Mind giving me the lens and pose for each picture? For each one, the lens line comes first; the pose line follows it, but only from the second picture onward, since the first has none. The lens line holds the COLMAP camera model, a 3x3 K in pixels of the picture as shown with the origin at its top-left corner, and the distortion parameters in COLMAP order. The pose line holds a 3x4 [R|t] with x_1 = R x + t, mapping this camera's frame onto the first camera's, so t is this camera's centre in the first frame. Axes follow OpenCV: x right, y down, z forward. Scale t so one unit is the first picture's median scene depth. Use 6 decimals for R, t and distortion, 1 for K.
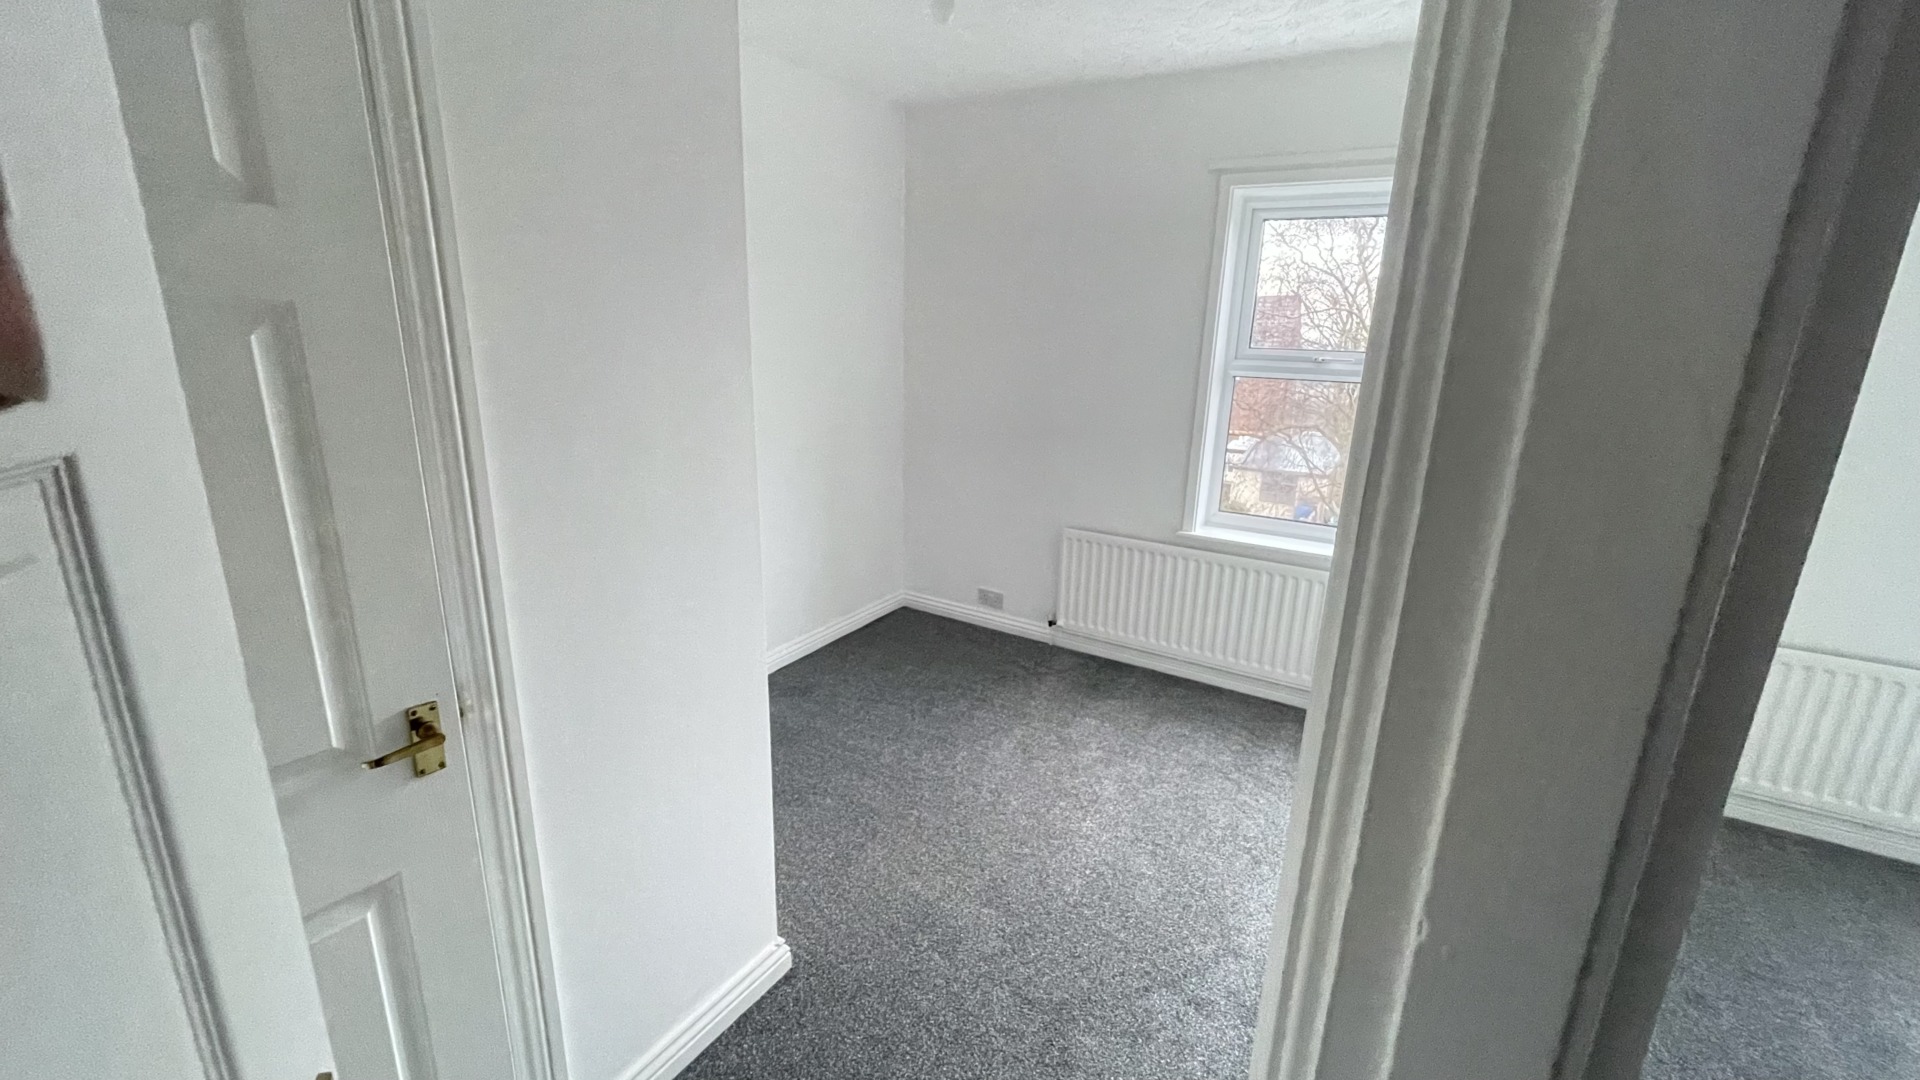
lens RADIAL K [[771.4, 0, 960.2], [0, 771.4, 531.6], [0, 0, 1]] dist [-0.003421, -0.002412]
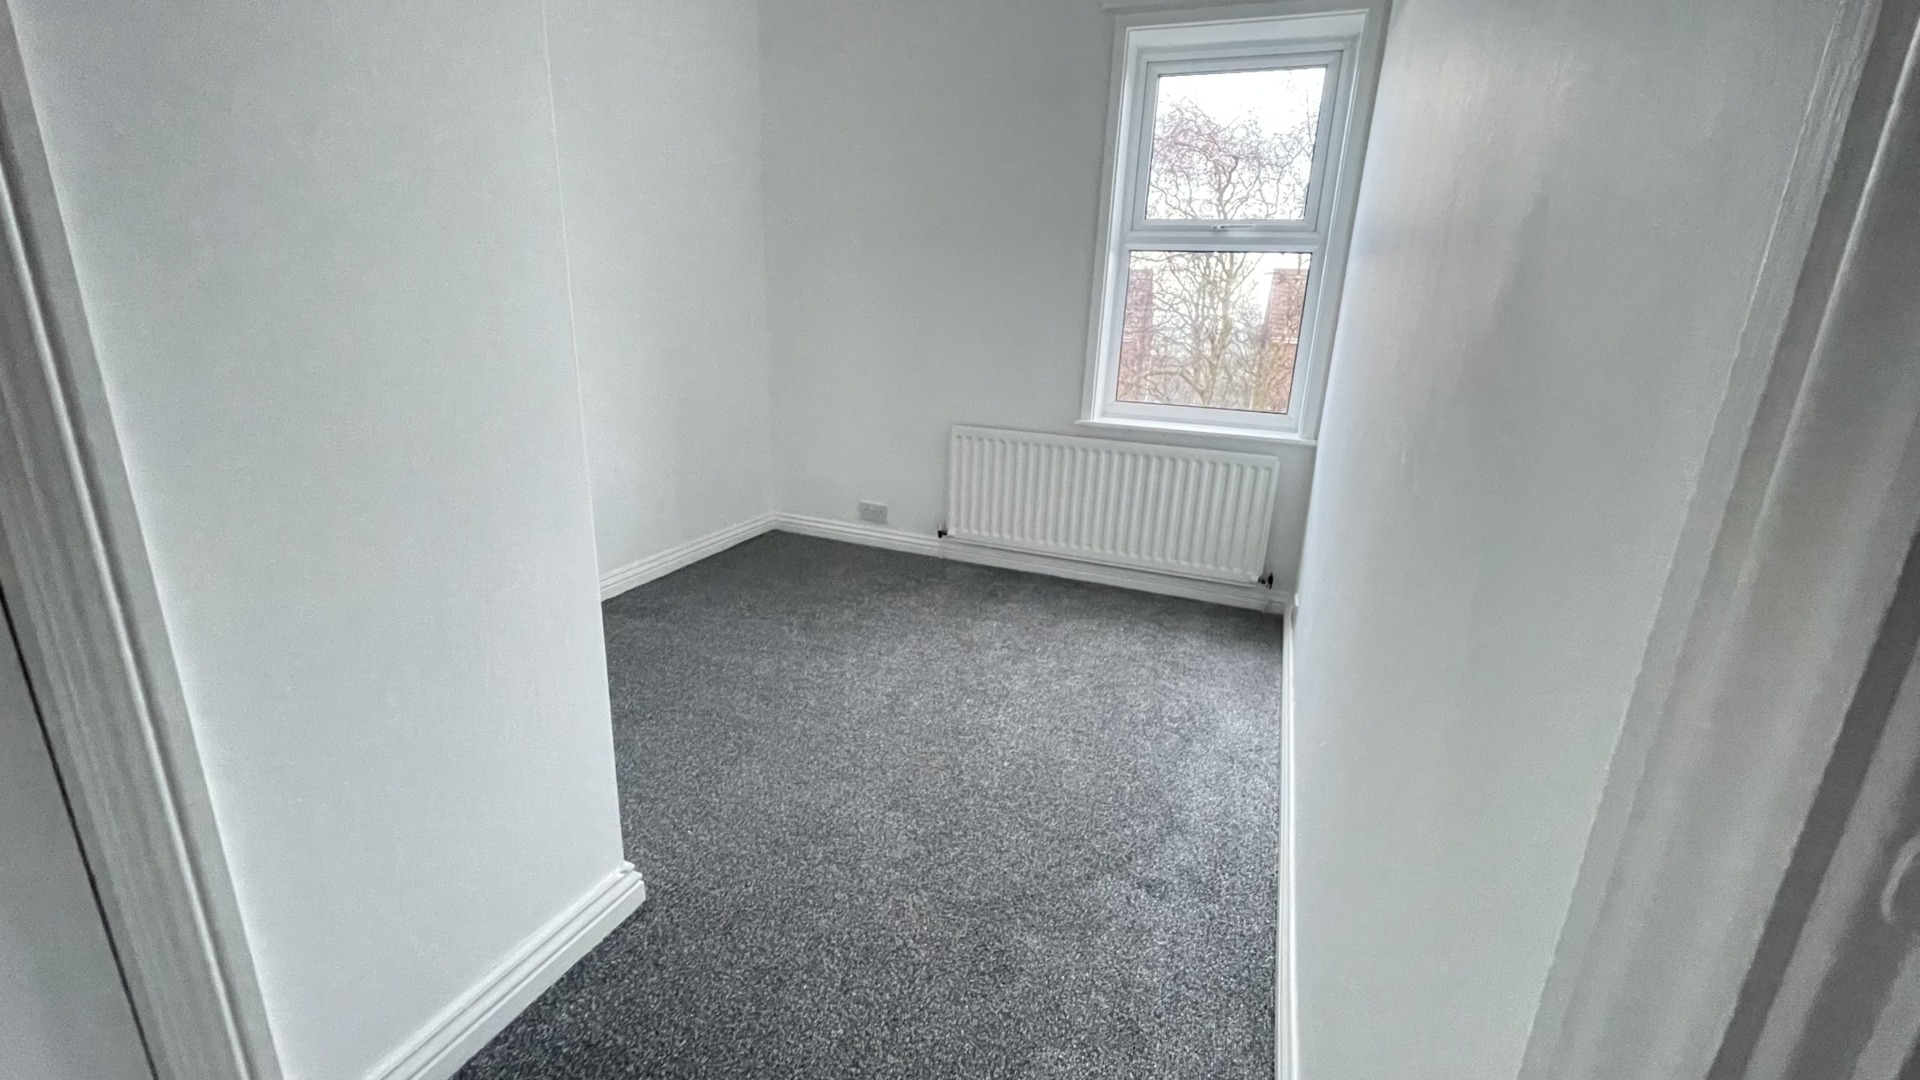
lens RADIAL K [[771.4, 0, 959.2], [0, 771.4, 531.8], [0, 0, 1]] dist [-0.003421, -0.002412]
pose [[0.985534, -0.034742, 0.165880, -0.021174], [0.029416, 0.998973, 0.034458, 0.155544], [-0.166907, -0.029080, 0.985544, 0.171545]]
